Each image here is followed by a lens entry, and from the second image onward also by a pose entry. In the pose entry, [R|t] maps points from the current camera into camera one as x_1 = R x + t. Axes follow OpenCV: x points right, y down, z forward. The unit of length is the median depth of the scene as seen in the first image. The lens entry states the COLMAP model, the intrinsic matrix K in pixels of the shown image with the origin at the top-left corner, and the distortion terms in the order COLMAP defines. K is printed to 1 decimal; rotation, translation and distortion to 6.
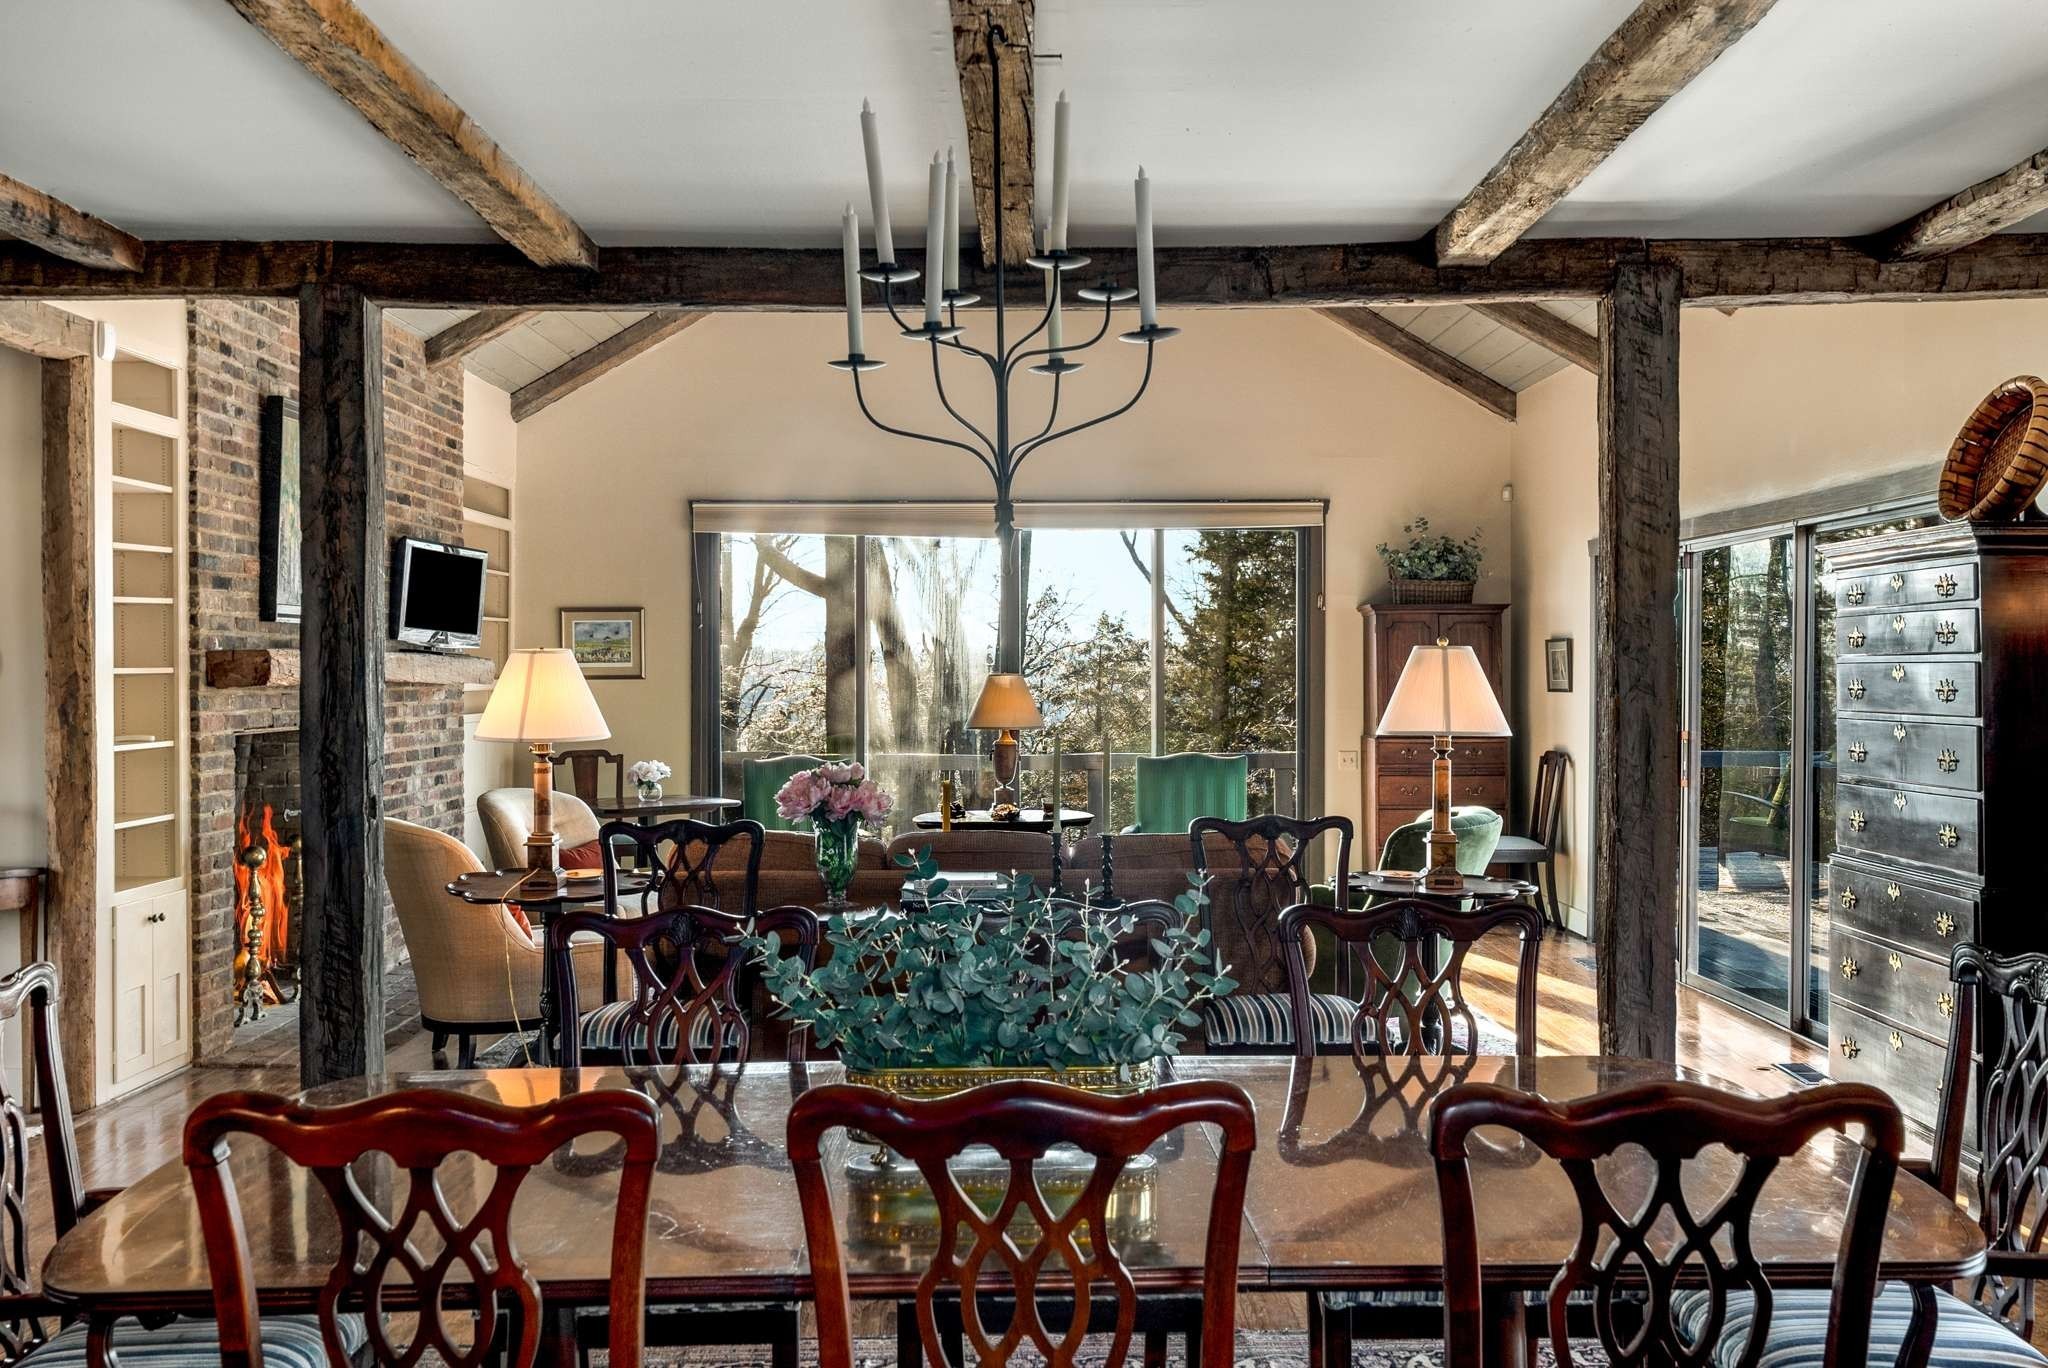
lens RADIAL K [[1813.0, 0, 1024.6], [0, 1813.0, 626.2], [0, 0, 1]] dist [0.007268, -0.001424]
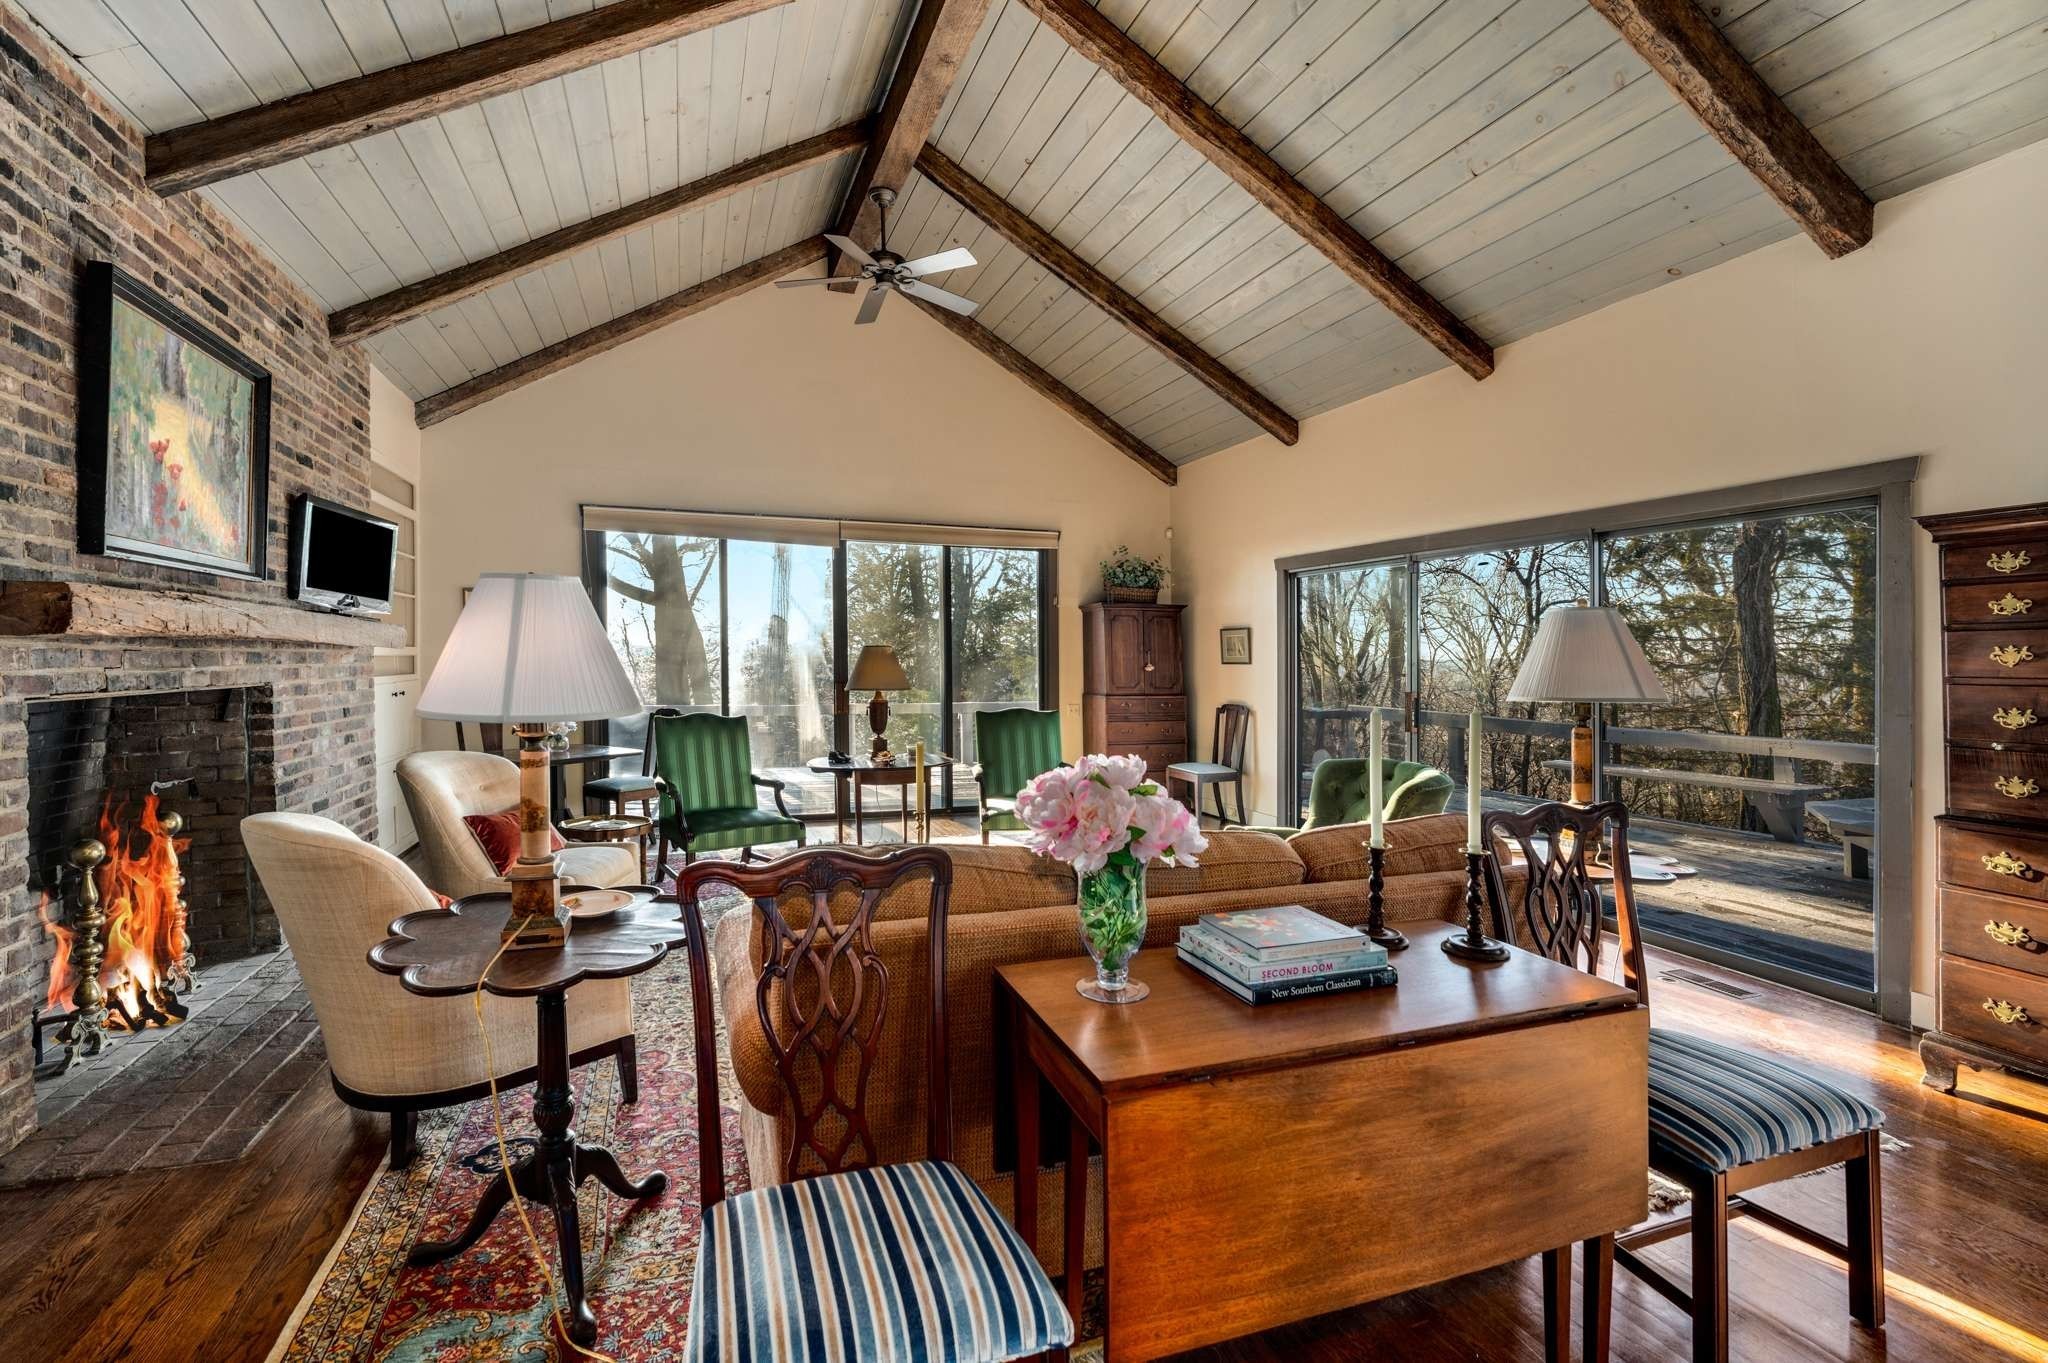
lens RADIAL K [[951.4, 0, 1024.0], [0, 951.4, 681.5], [0, 0, 1]] dist [-0.015049, 0.001333]
pose [[0.952187, 0.002687, 0.305504, -0.119536], [-0.018253, 0.998675, 0.048109, 0.018324], [-0.304970, -0.051385, 0.950975, 0.368133]]
